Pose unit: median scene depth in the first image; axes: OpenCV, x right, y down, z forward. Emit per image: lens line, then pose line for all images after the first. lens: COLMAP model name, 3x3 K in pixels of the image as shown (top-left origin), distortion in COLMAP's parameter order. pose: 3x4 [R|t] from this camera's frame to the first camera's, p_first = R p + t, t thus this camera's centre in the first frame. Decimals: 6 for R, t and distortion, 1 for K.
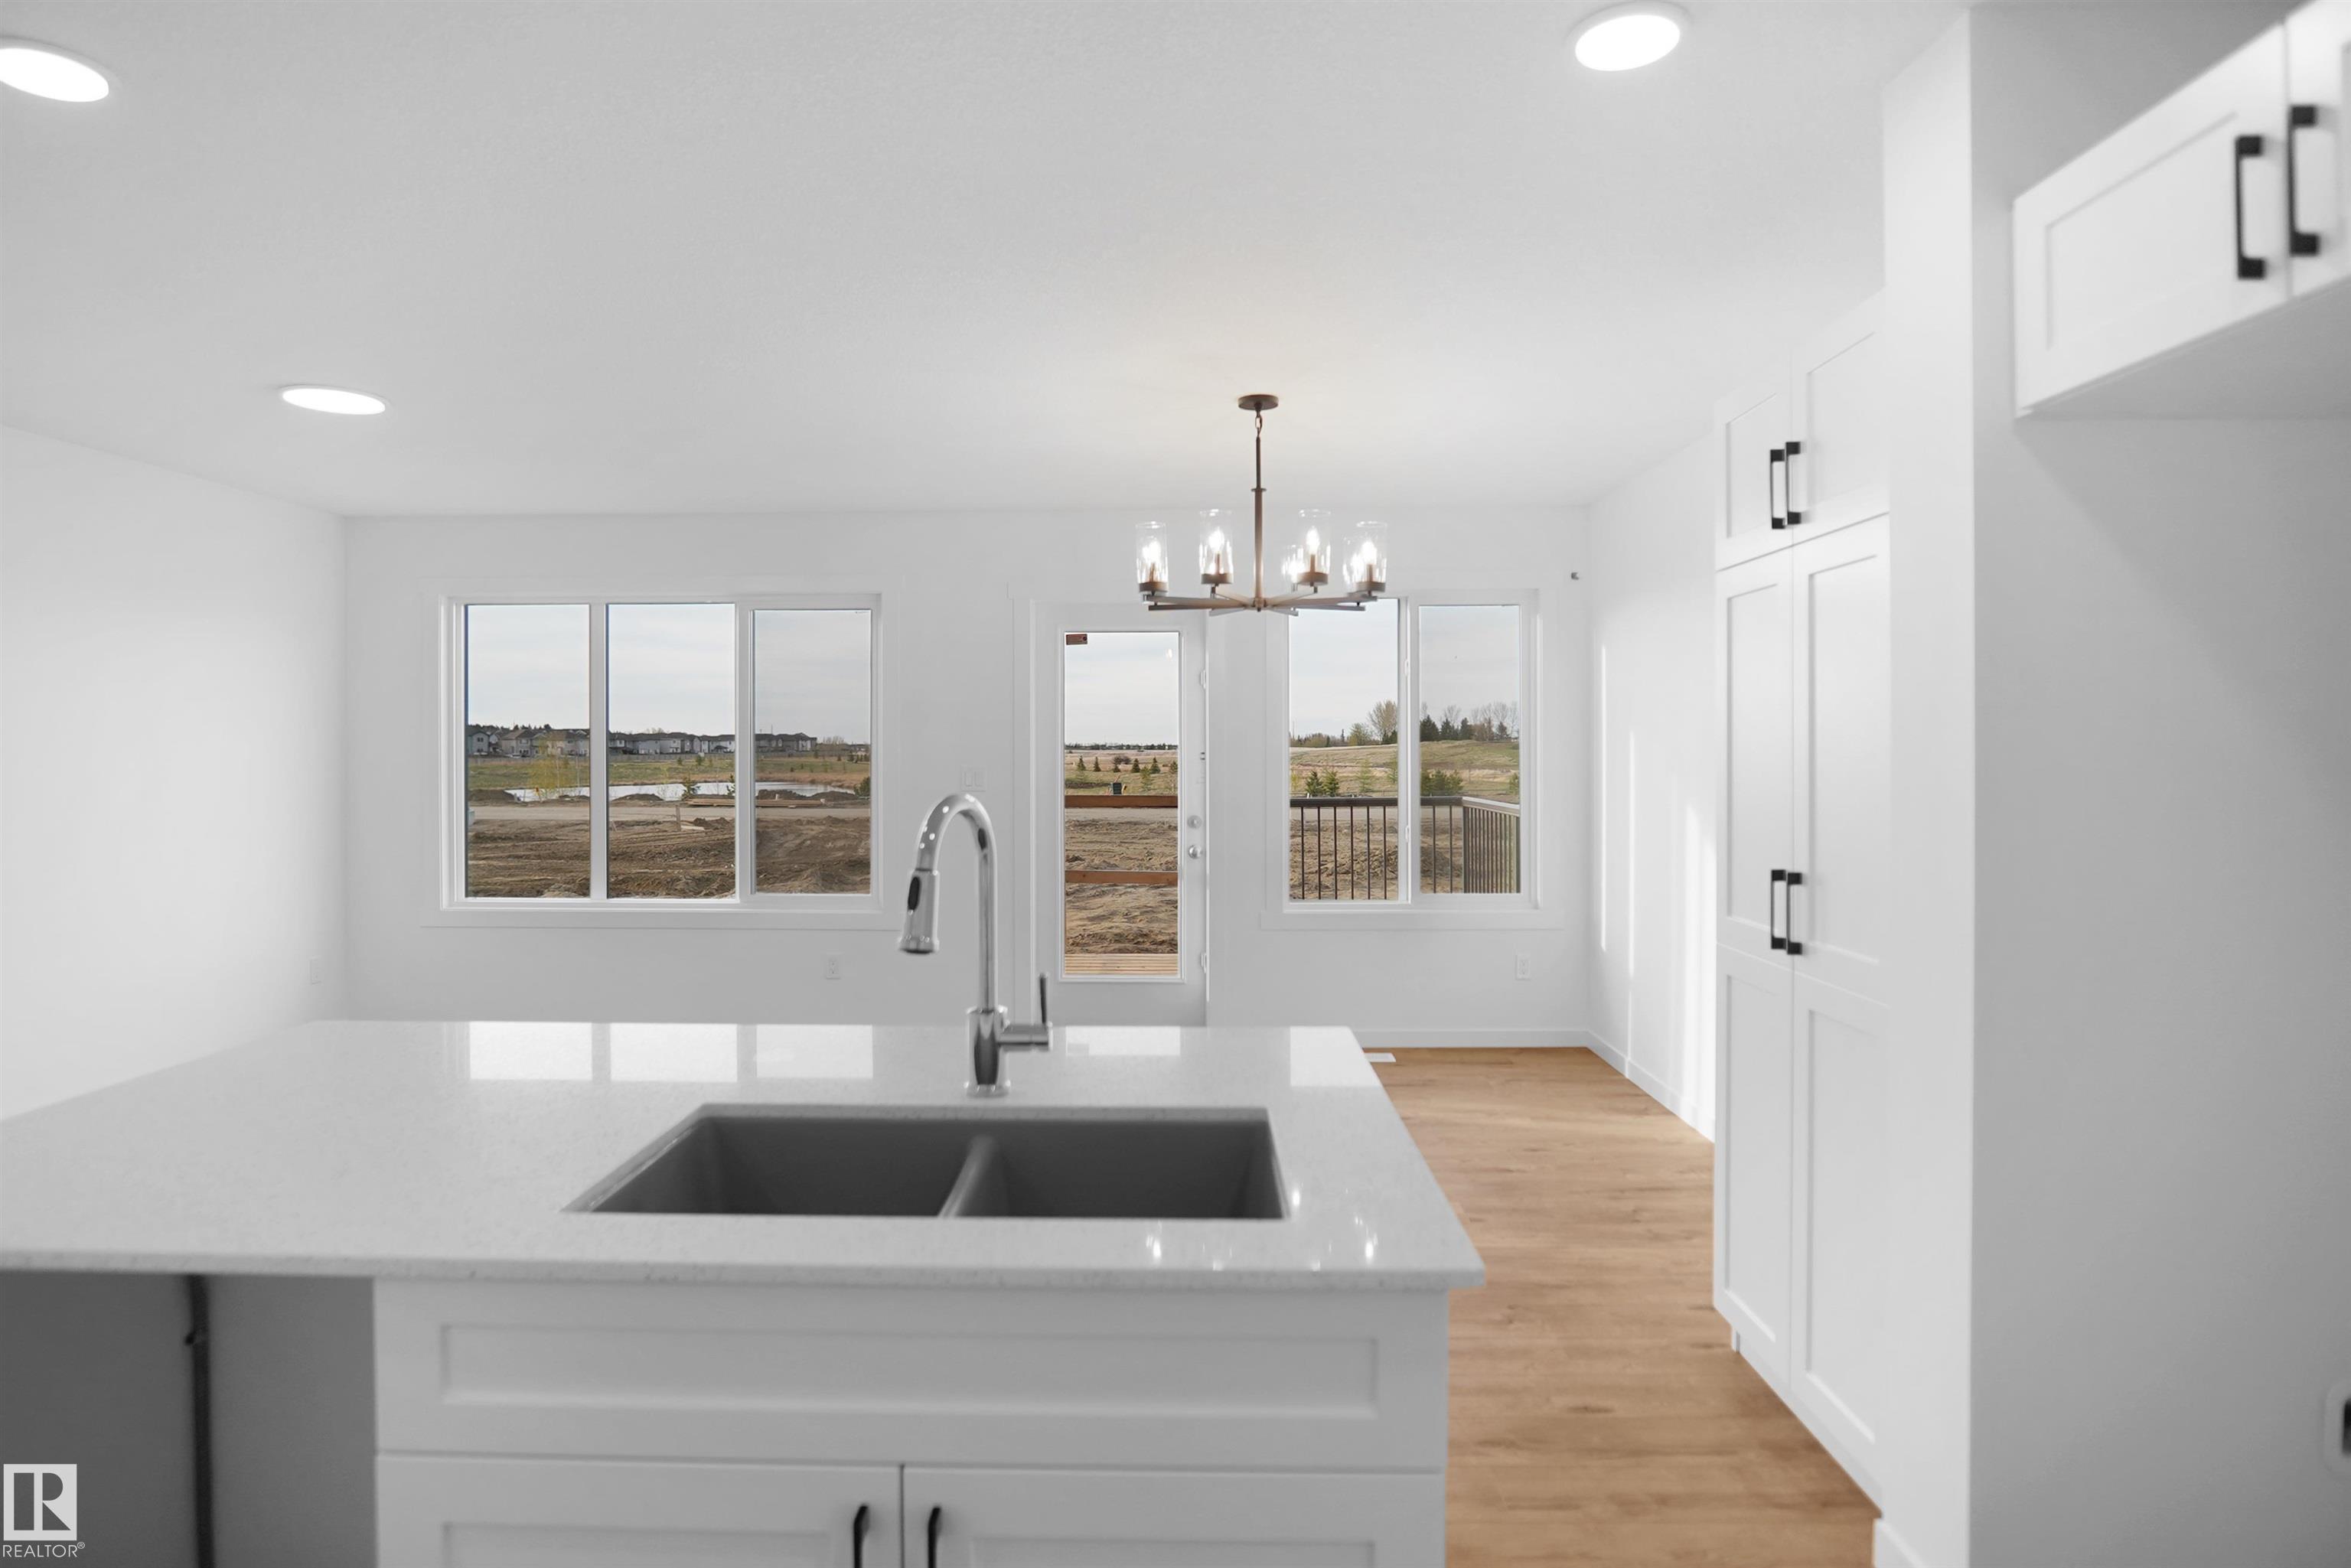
lens RADIAL K [[1280.8, 0, 1169.0], [0, 1280.8, 745.2], [0, 0, 1]] dist [-0.033652, 0.006962]
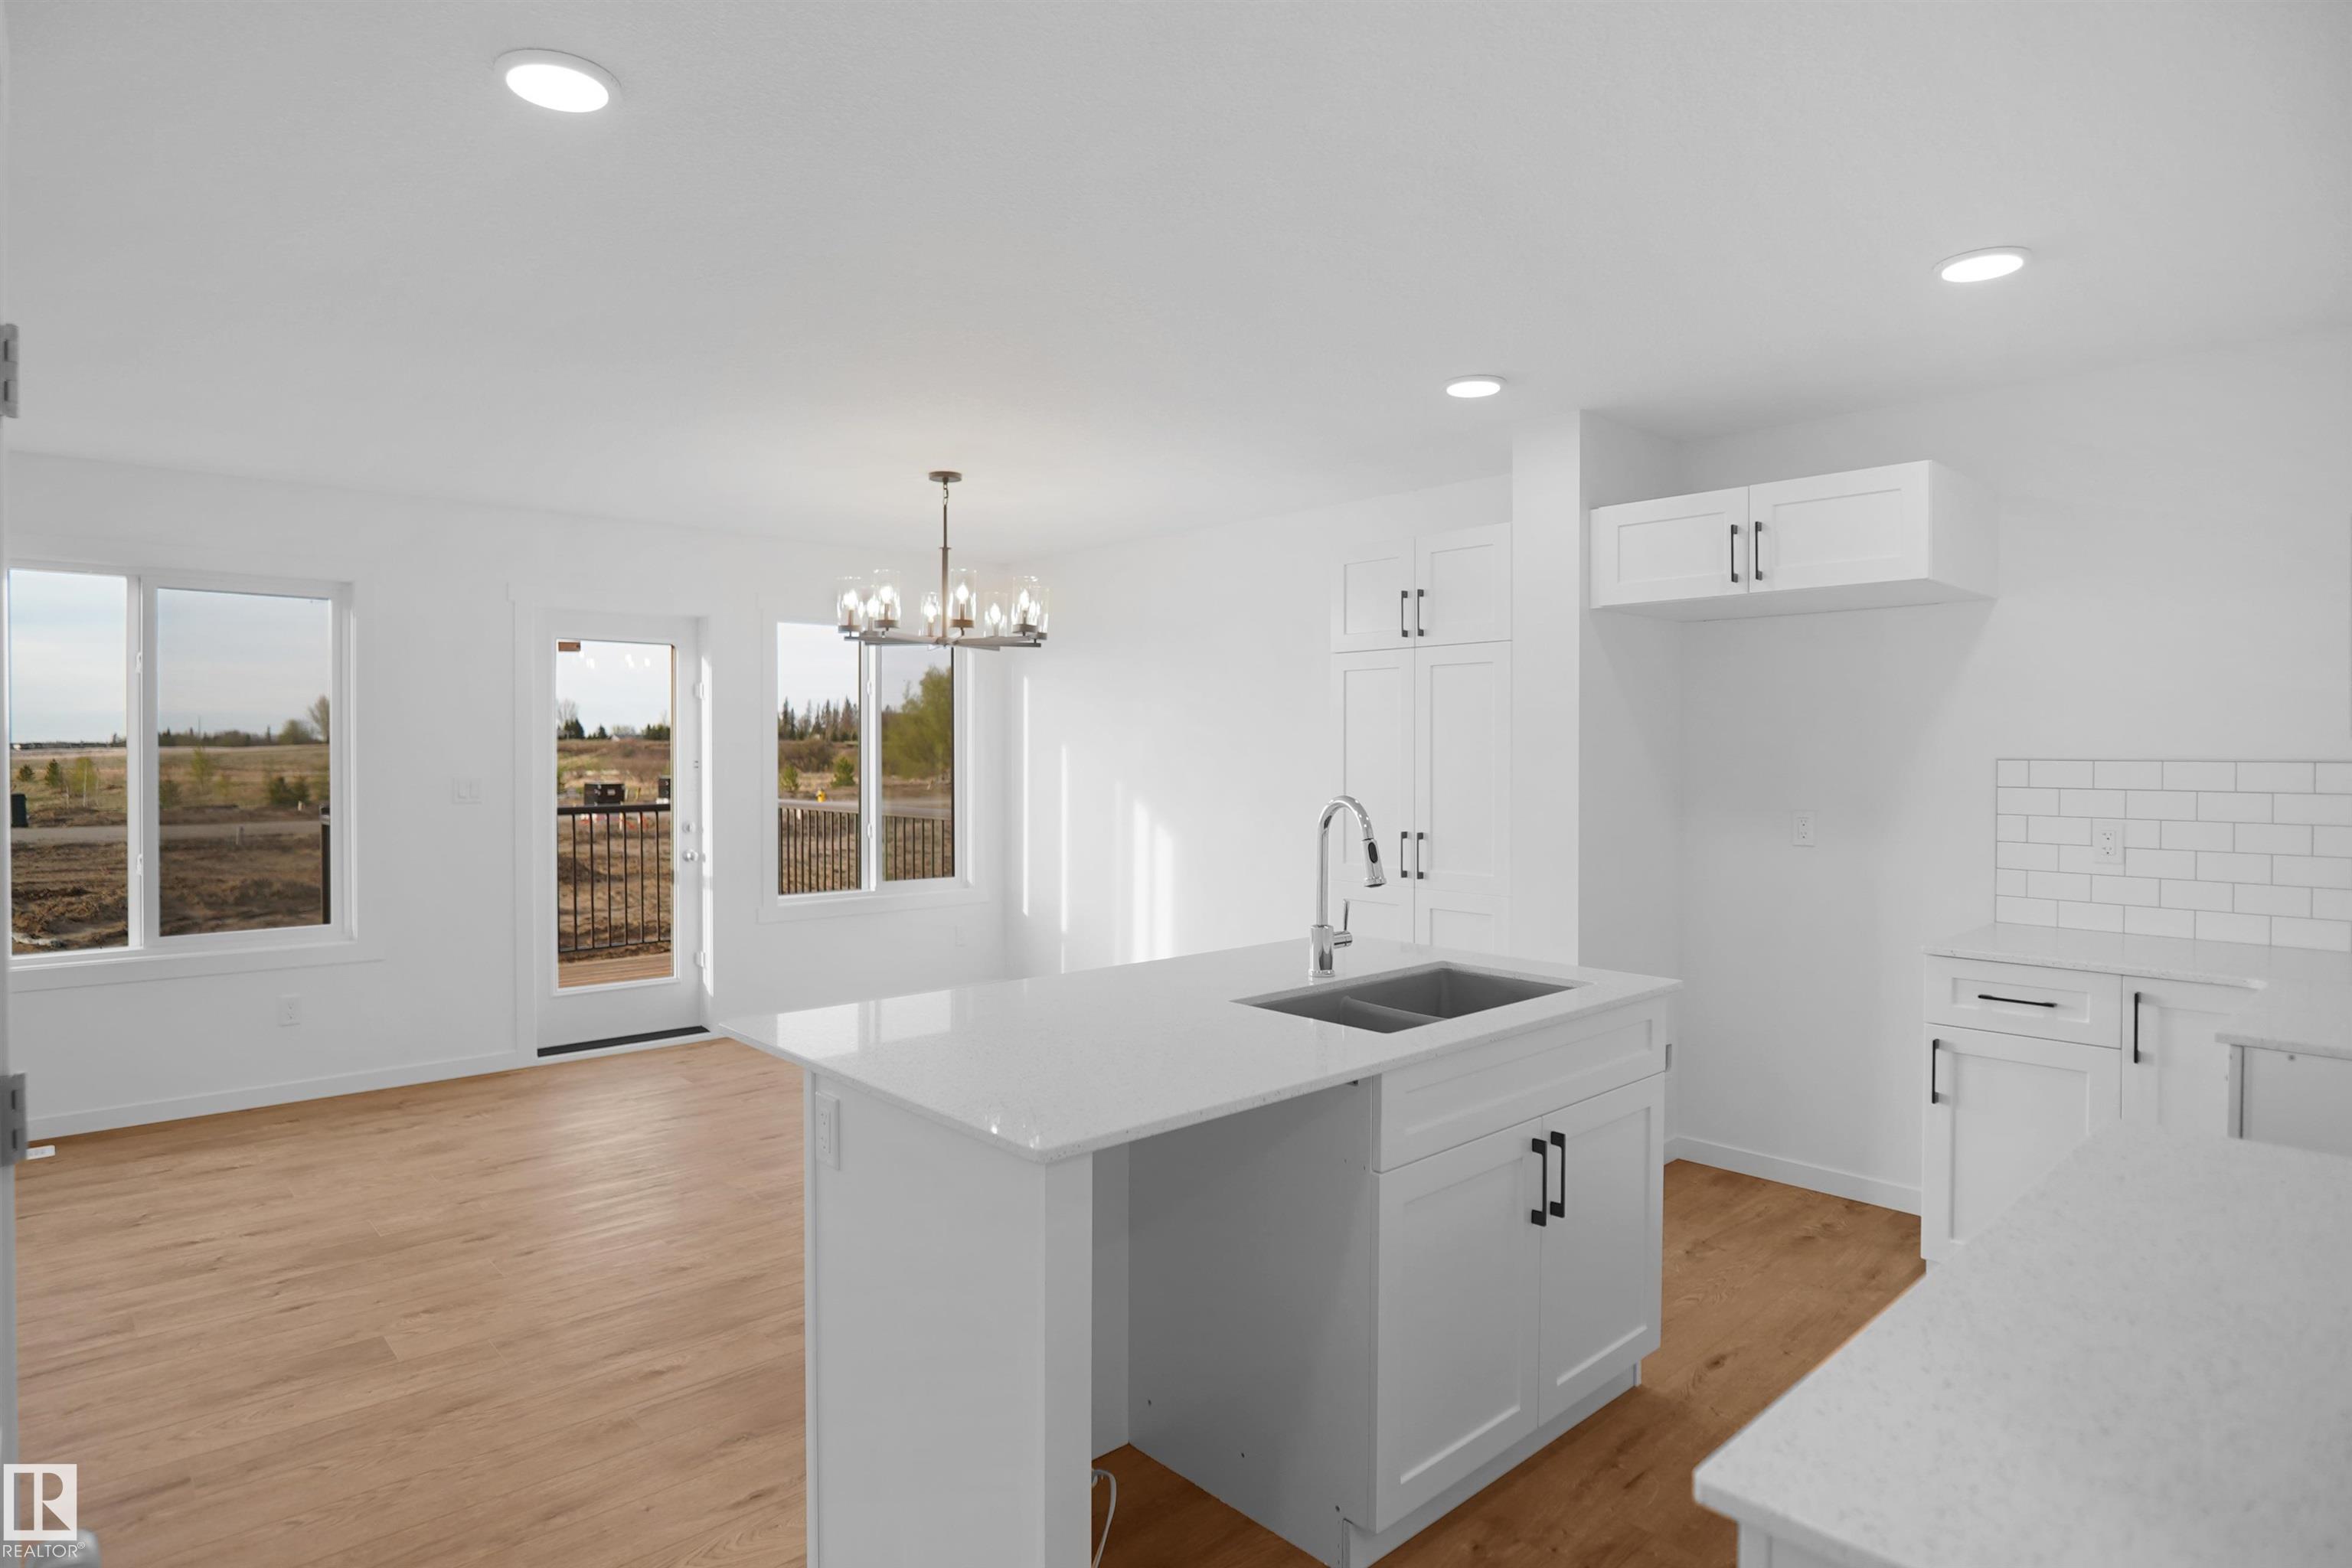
lens RADIAL K [[1281.4, 0, 1150.5], [0, 1281.4, 768.4], [0, 0, 1]] dist [-0.033652, 0.006962]
pose [[0.723822, -0.005671, 0.689963, -0.436063], [-0.006276, 0.999871, 0.014803, -0.006317], [-0.689958, -0.015045, 0.723693, -0.014208]]
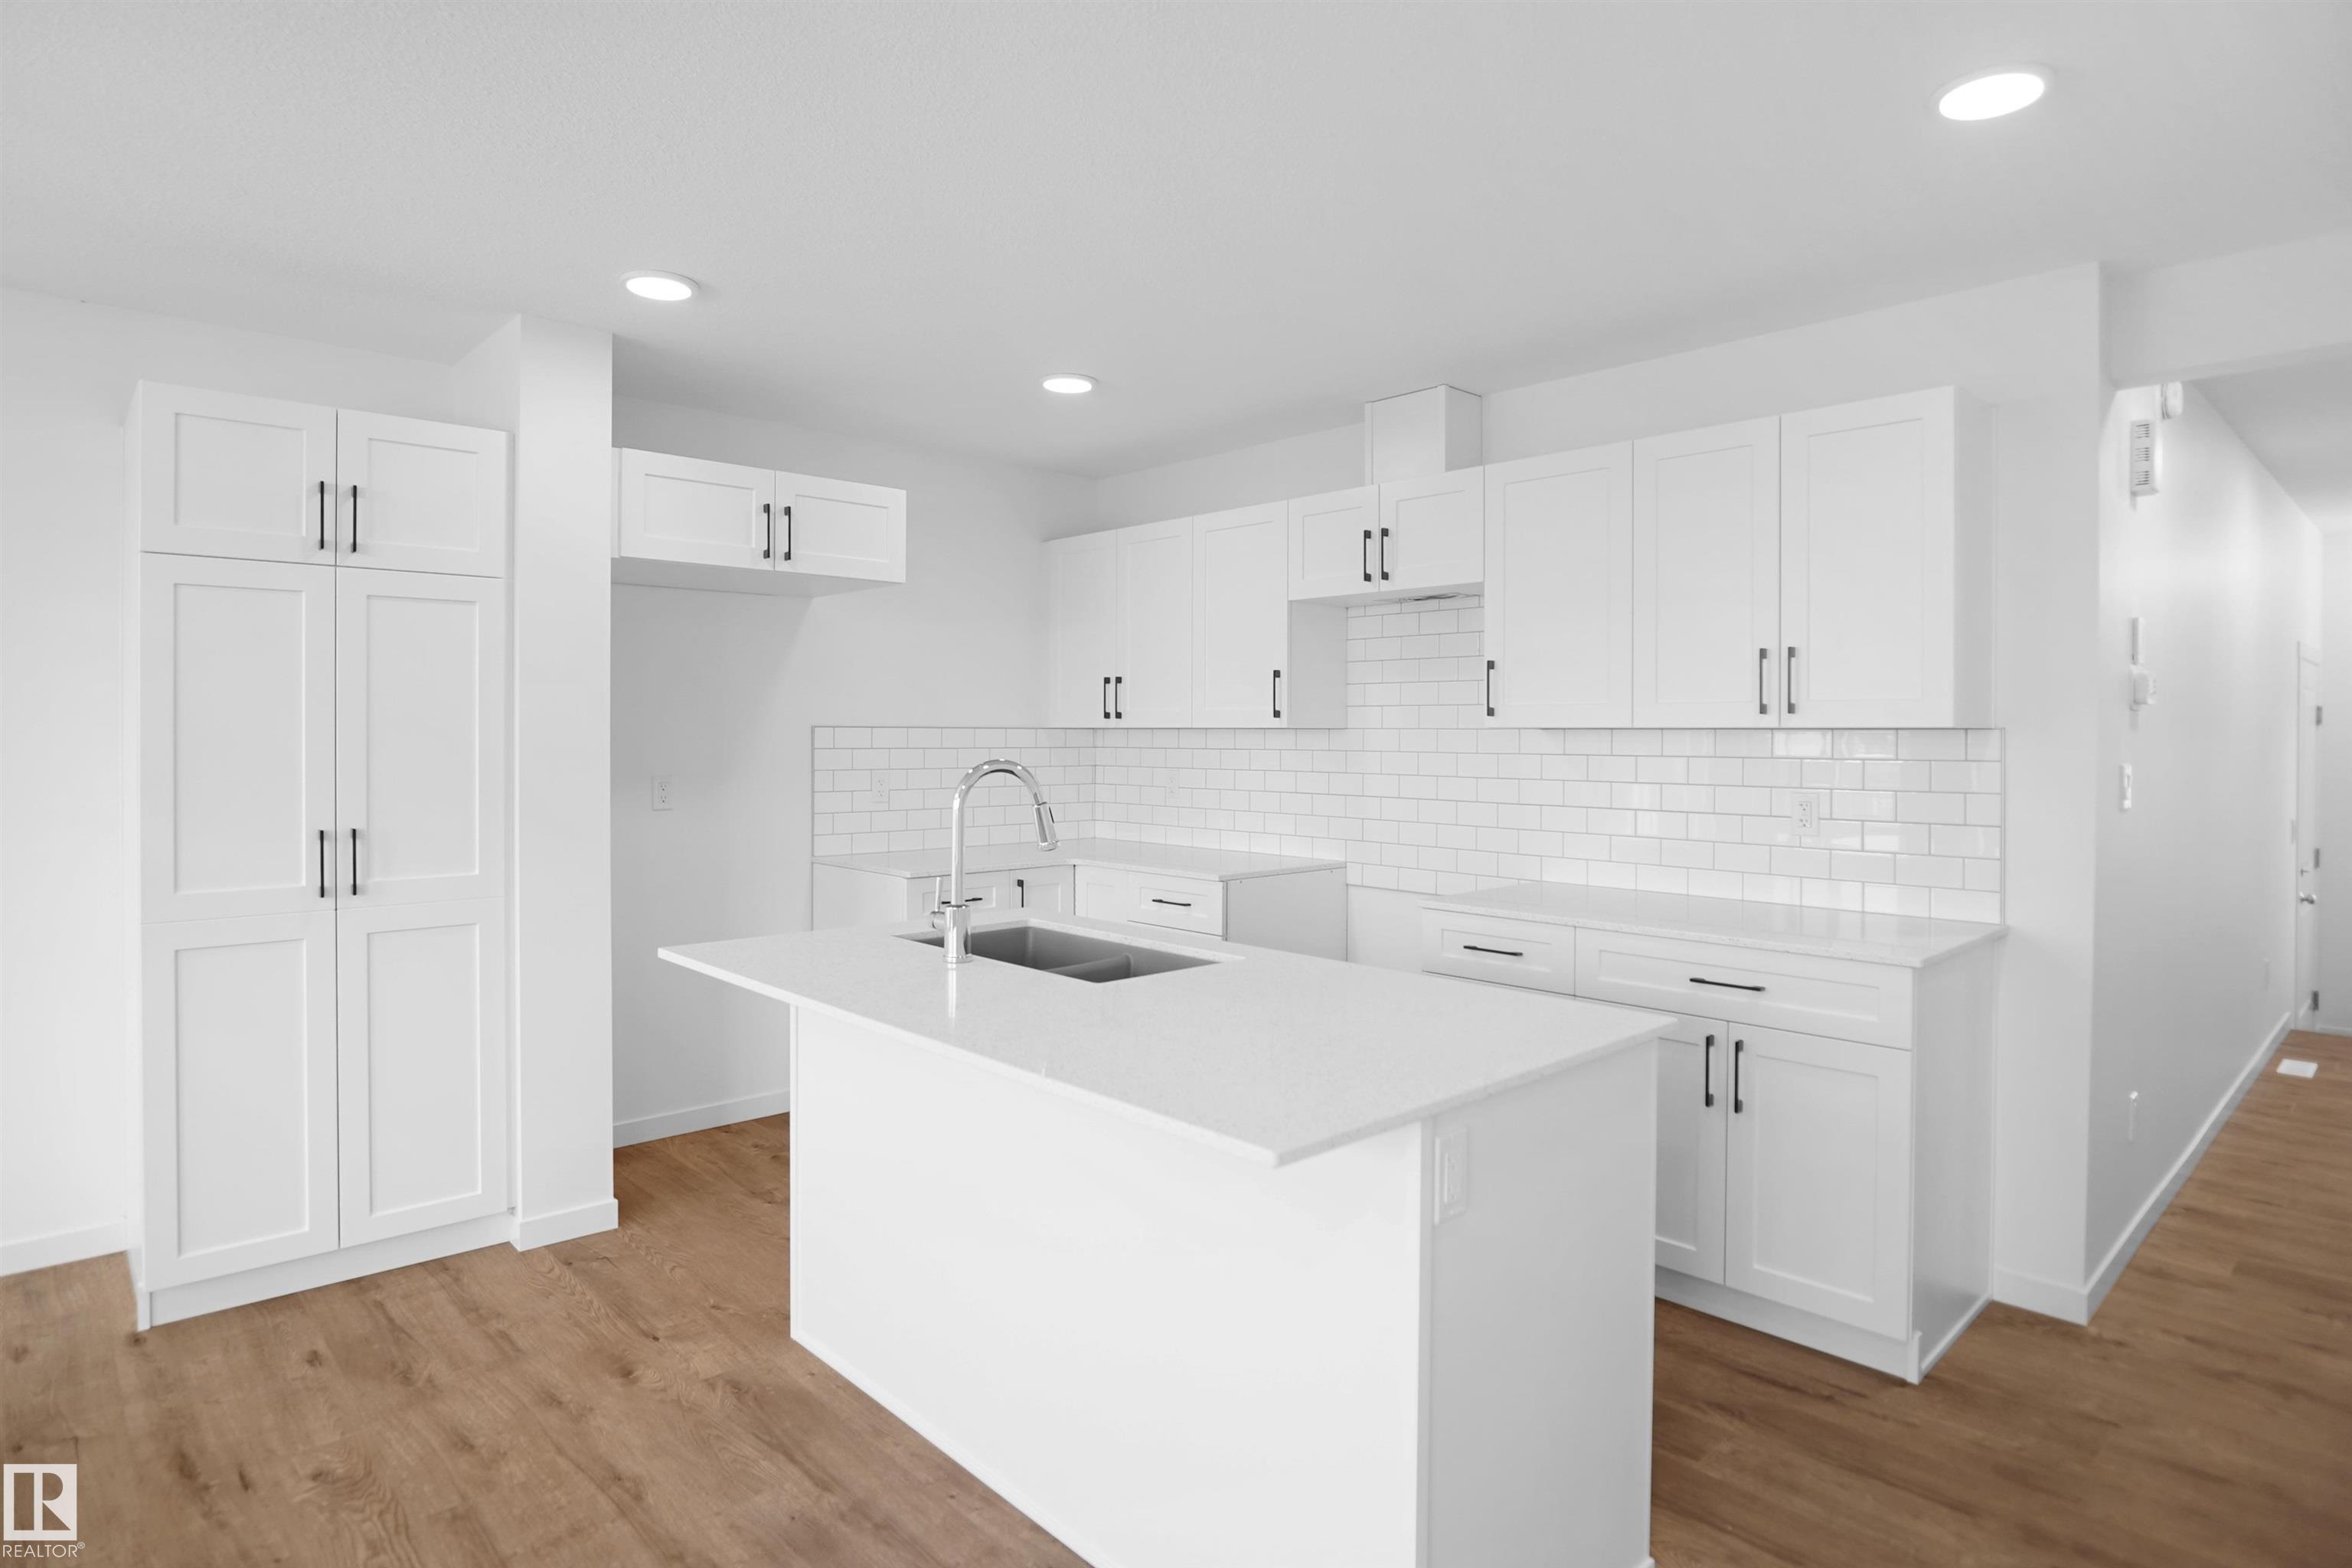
lens RADIAL K [[1281.4, 0, 1162.3], [0, 1281.4, 748.0], [0, 0, 1]] dist [-0.033652, 0.006962]
pose [[-0.686825, -0.004968, 0.726806, -0.421364], [-0.001382, 0.999984, 0.005530, 0.004823], [-0.726822, 0.002793, -0.686821, 0.557103]]
